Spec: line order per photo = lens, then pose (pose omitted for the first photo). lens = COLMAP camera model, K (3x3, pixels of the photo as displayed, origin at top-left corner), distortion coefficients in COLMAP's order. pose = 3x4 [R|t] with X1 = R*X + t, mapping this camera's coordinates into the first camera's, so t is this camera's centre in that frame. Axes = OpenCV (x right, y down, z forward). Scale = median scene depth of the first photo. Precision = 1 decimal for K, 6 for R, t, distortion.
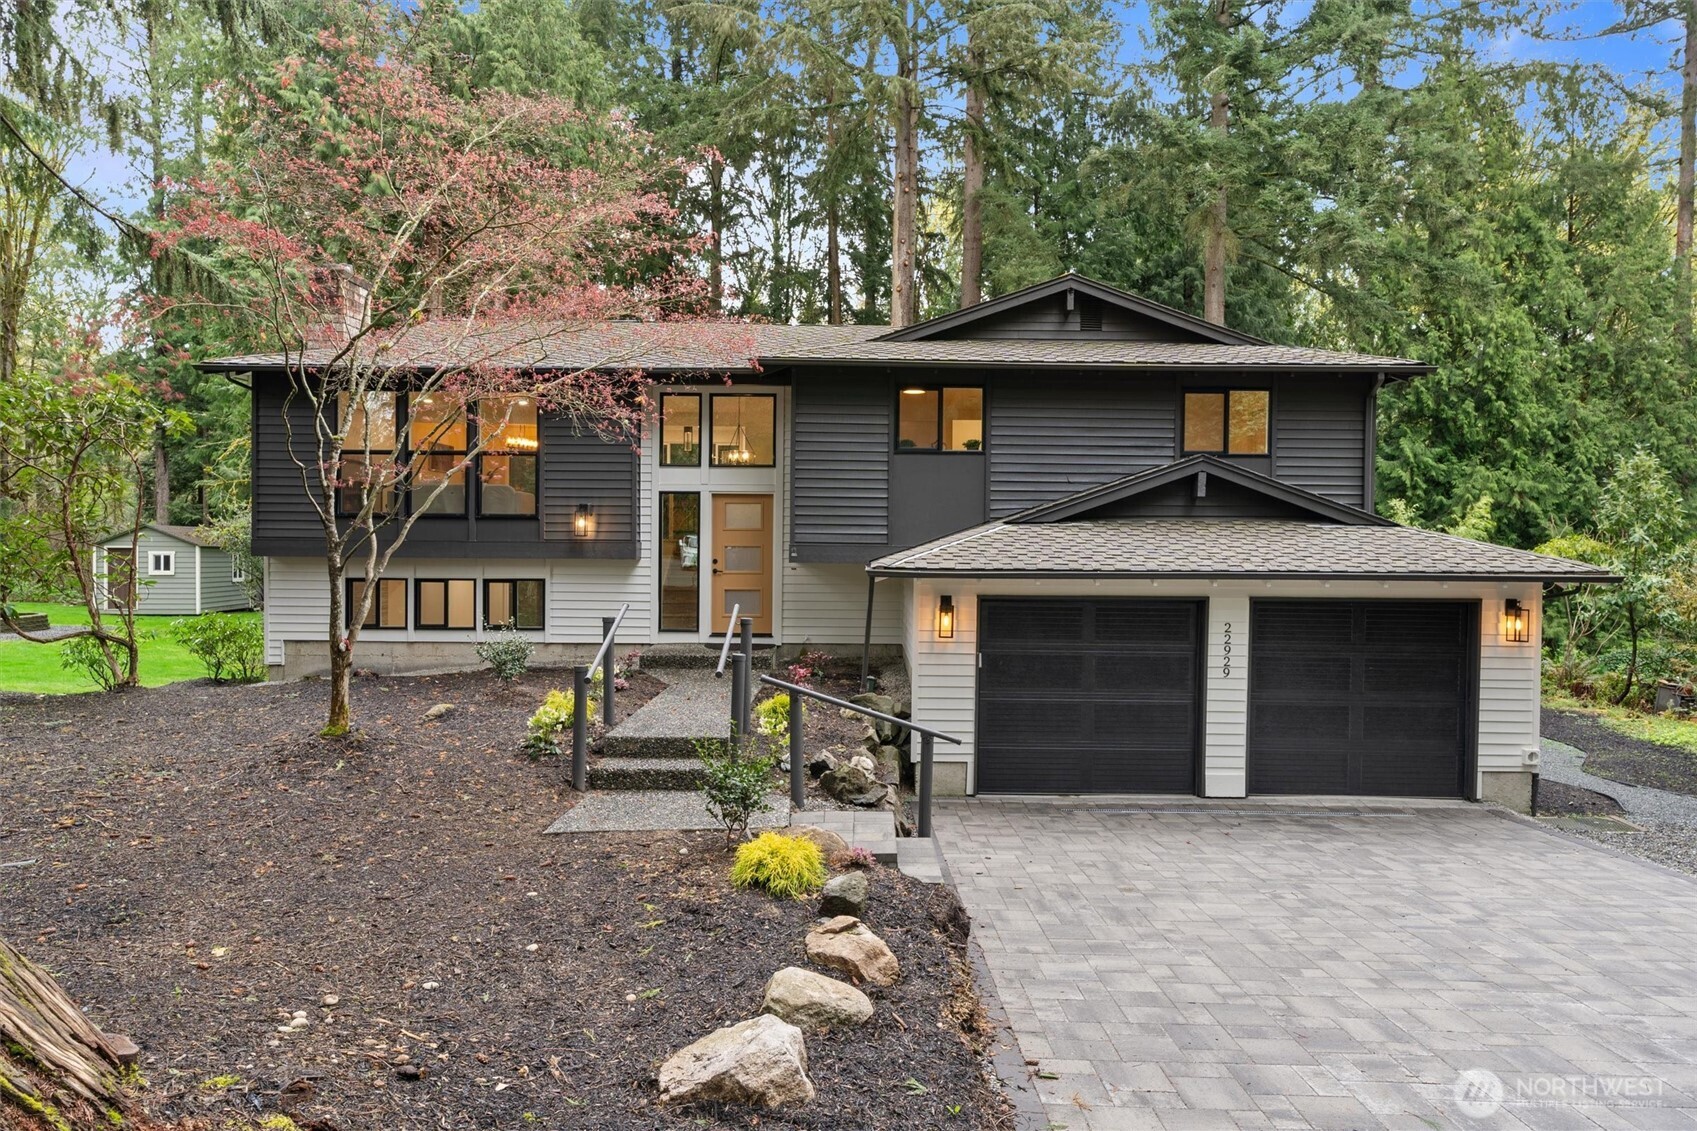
lens RADIAL K [[1051.1, 0, 848.5], [0, 1051.1, 565.5], [0, 0, 1]] dist [-0.002995, 0.002175]
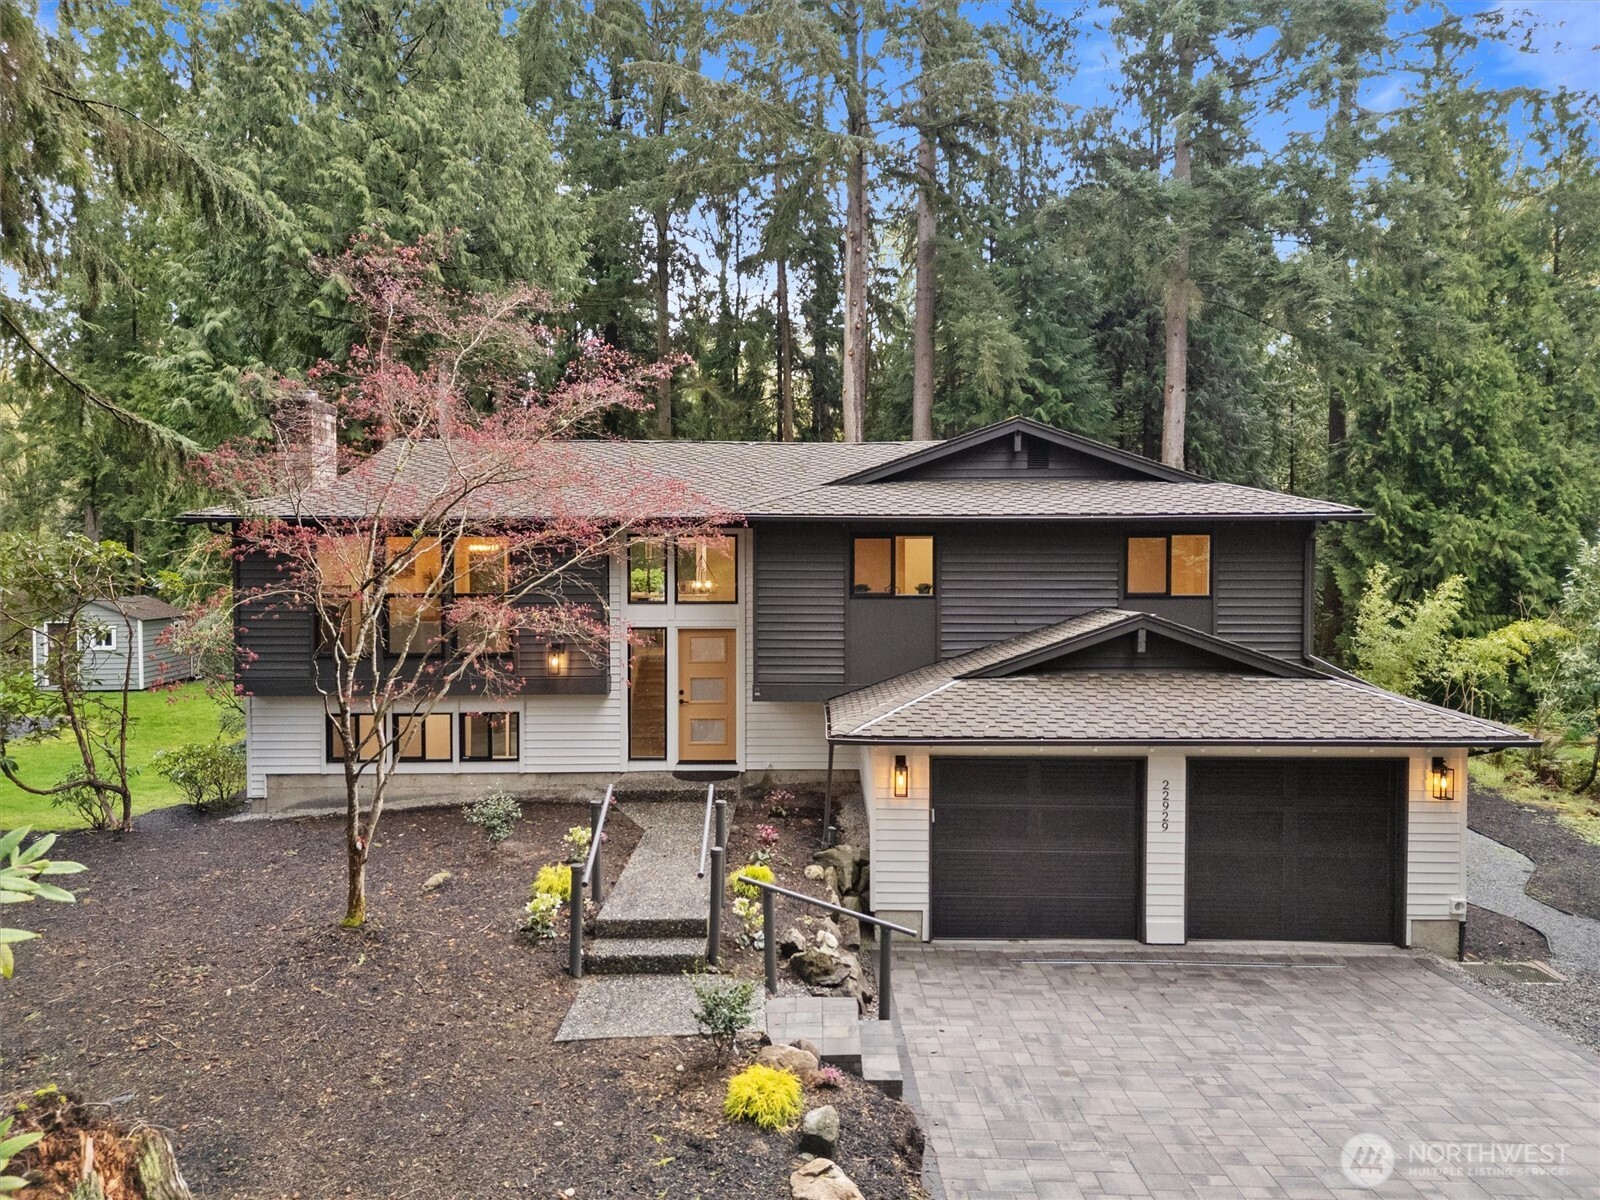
lens RADIAL K [[1106.1, 0, 790.0], [0, 1106.1, 593.5], [0, 0, 1]] dist [0.085934, -0.082387]
pose [[0.999916, -0.010250, -0.007948, -0.009623], [0.010389, 0.999790, 0.017673, -0.143409], [0.007765, -0.017754, 0.999812, -0.123901]]
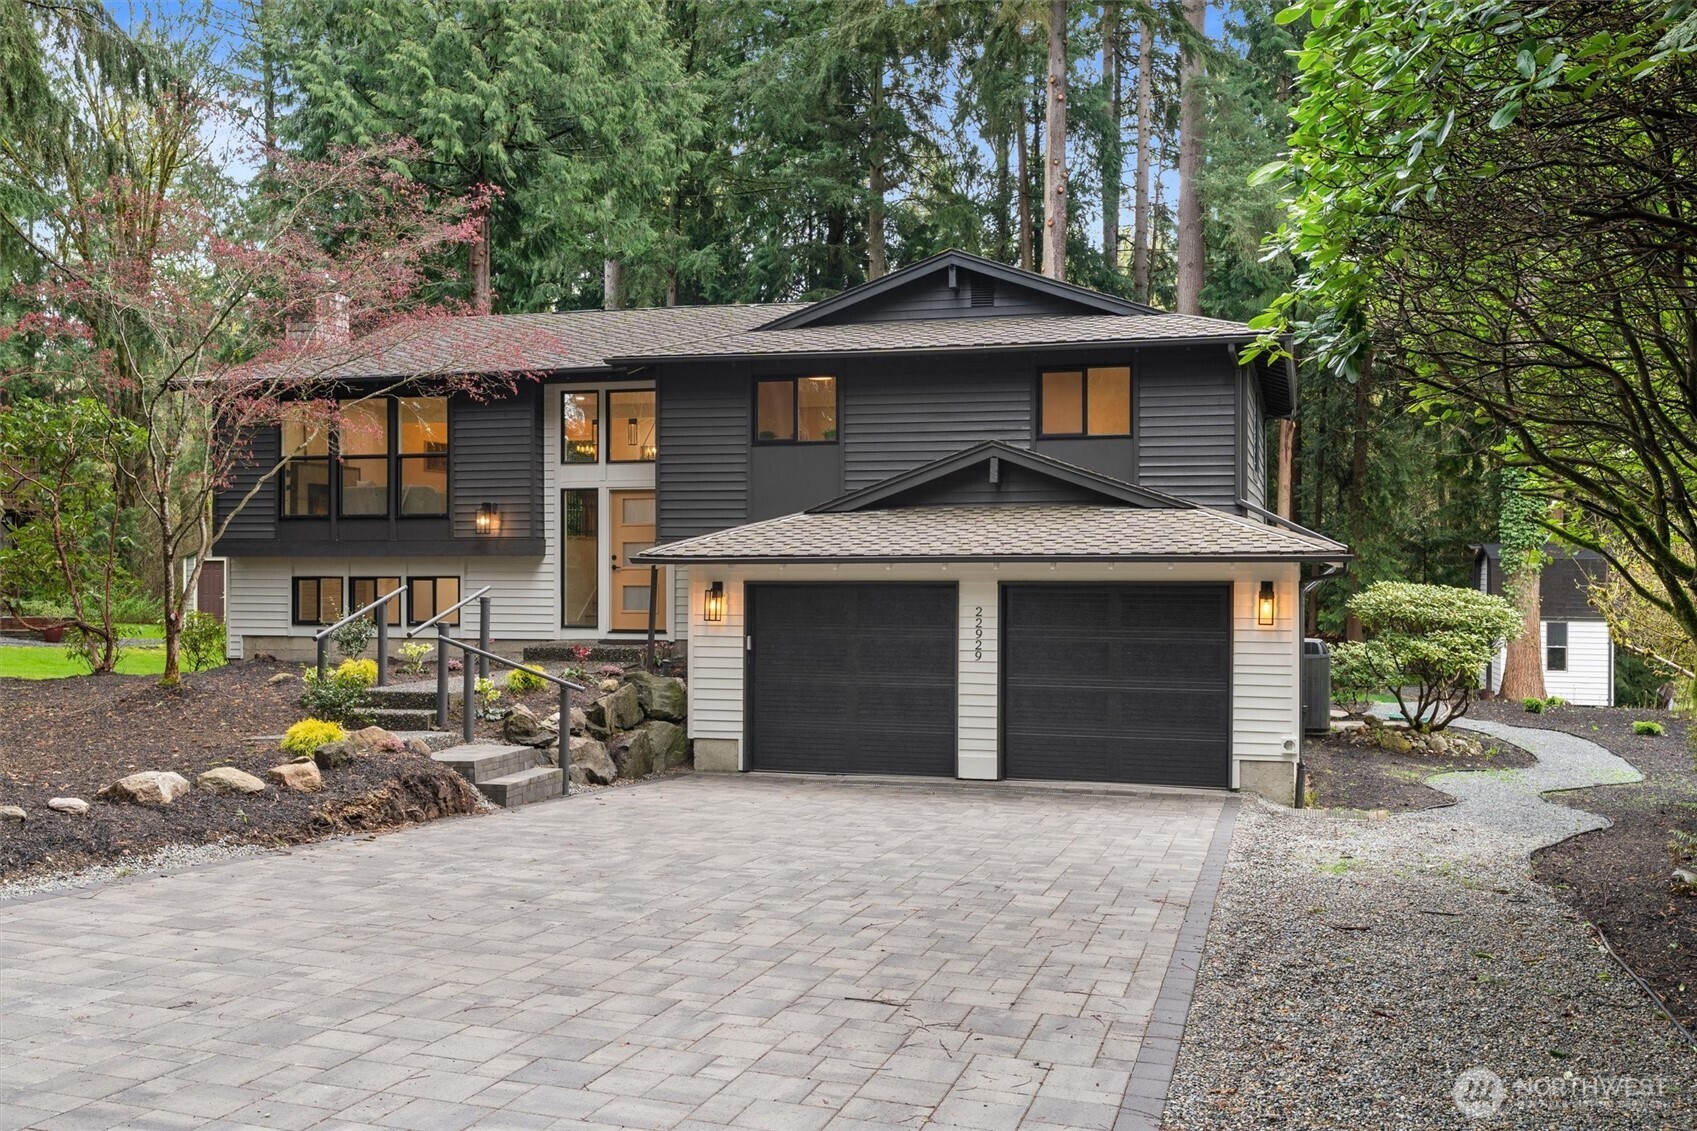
lens RADIAL K [[1575.7, 0, 874.0], [0, 1575.7, 564.7], [0, 0, 1]] dist [0.004587, 0.005782]
pose [[0.963054, -0.009815, -0.269130, 0.603742], [0.004977, 0.999814, -0.018651, 0.037506], [0.269263, 0.016623, 0.962923, -0.440114]]
